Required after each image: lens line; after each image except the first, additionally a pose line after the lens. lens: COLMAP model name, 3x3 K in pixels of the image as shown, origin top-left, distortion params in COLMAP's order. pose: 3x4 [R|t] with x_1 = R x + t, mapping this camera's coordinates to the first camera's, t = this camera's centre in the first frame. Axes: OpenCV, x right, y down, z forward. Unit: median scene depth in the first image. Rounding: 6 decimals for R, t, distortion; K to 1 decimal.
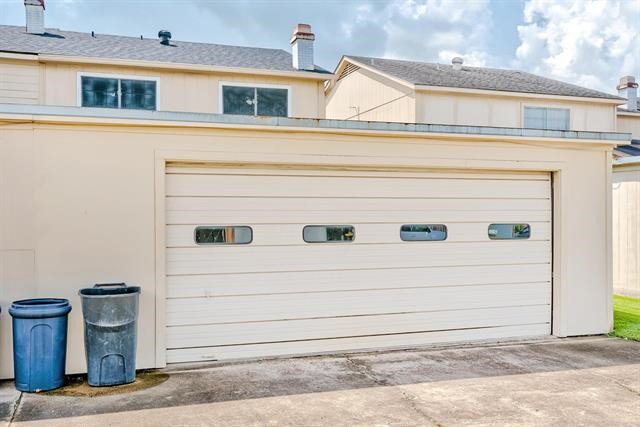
lens RADIAL K [[622.0, 0, 314.7], [0, 622.0, 213.0], [0, 0, 1]] dist [0.006342, 0.000000]
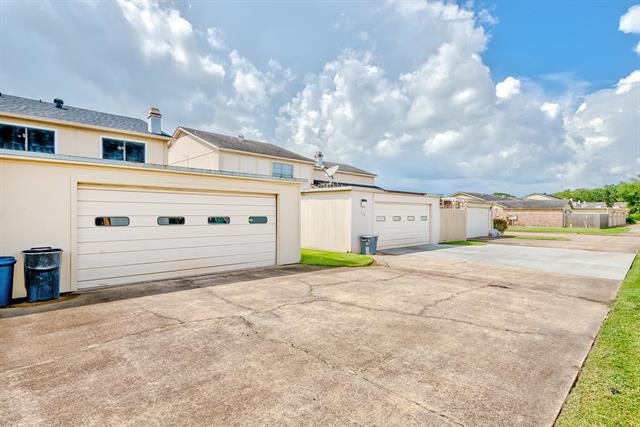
lens RADIAL K [[334.9, 0, 316.6], [0, 334.9, 215.8], [0, 0, 1]] dist [0.012630, 0.000176]
pose [[0.905498, 0.003953, 0.424332, -0.012238], [-0.005682, 0.999980, 0.002811, 0.009429], [-0.424312, -0.004956, 0.905503, -0.192563]]
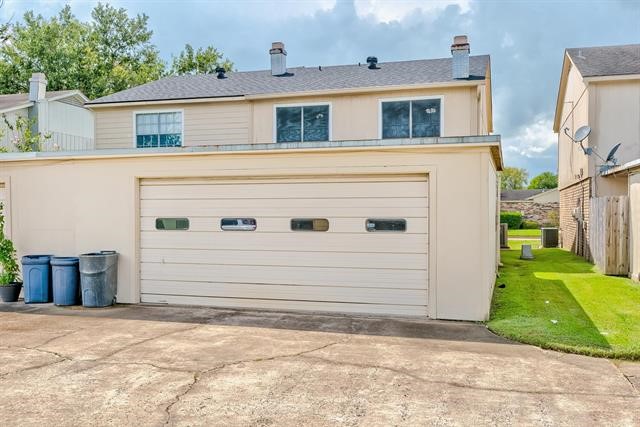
lens RADIAL K [[622.0, 0, 321.7], [0, 622.0, 219.3], [0, 0, 1]] dist [0.006342, 0.000000]
pose [[0.812483, 0.008013, -0.582930, 0.892497], [-0.001492, 0.999931, 0.011666, 0.004223], [0.582984, -0.008609, 0.812438, -0.039888]]
